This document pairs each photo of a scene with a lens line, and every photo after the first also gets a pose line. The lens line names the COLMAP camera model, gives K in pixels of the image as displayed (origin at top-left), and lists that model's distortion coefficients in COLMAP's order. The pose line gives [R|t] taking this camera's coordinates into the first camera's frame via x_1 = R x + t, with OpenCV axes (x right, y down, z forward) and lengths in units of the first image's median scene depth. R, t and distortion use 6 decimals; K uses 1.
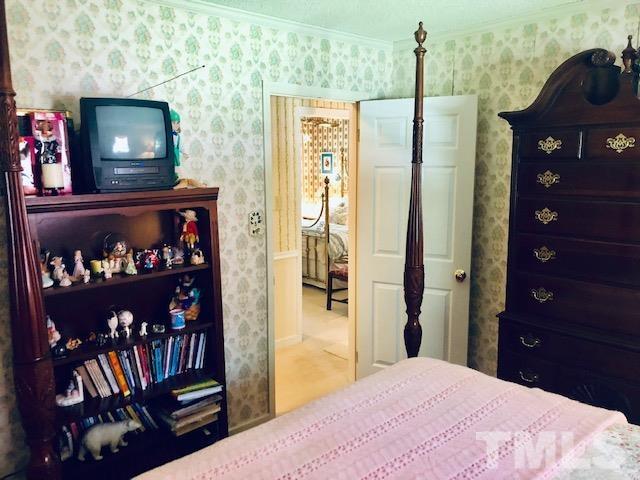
lens RADIAL K [[513.2, 0, 320.0], [0, 513.2, 240.0], [0, 0, 1]] dist [0.002543, -0.000363]
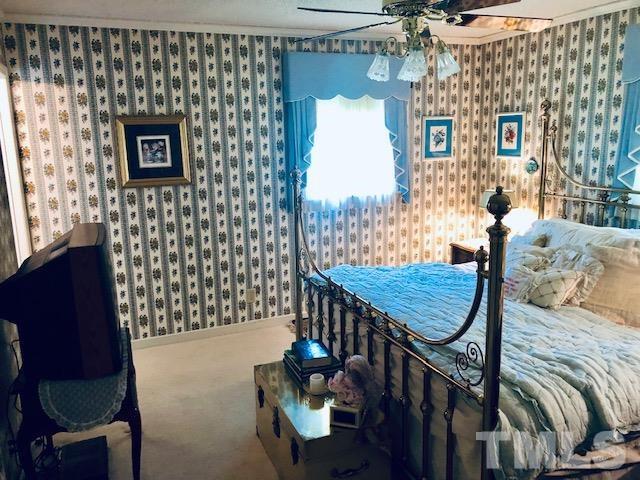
lens RADIAL K [[513.2, 0, 320.0], [0, 513.2, 240.0], [0, 0, 1]] dist [0.002543, -0.000363]
pose [[0.943715, 0.054354, -0.326263, 0.008533], [-0.040417, 0.997963, 0.049350, -0.067730], [0.328281, -0.033386, 0.943990, 0.481692]]
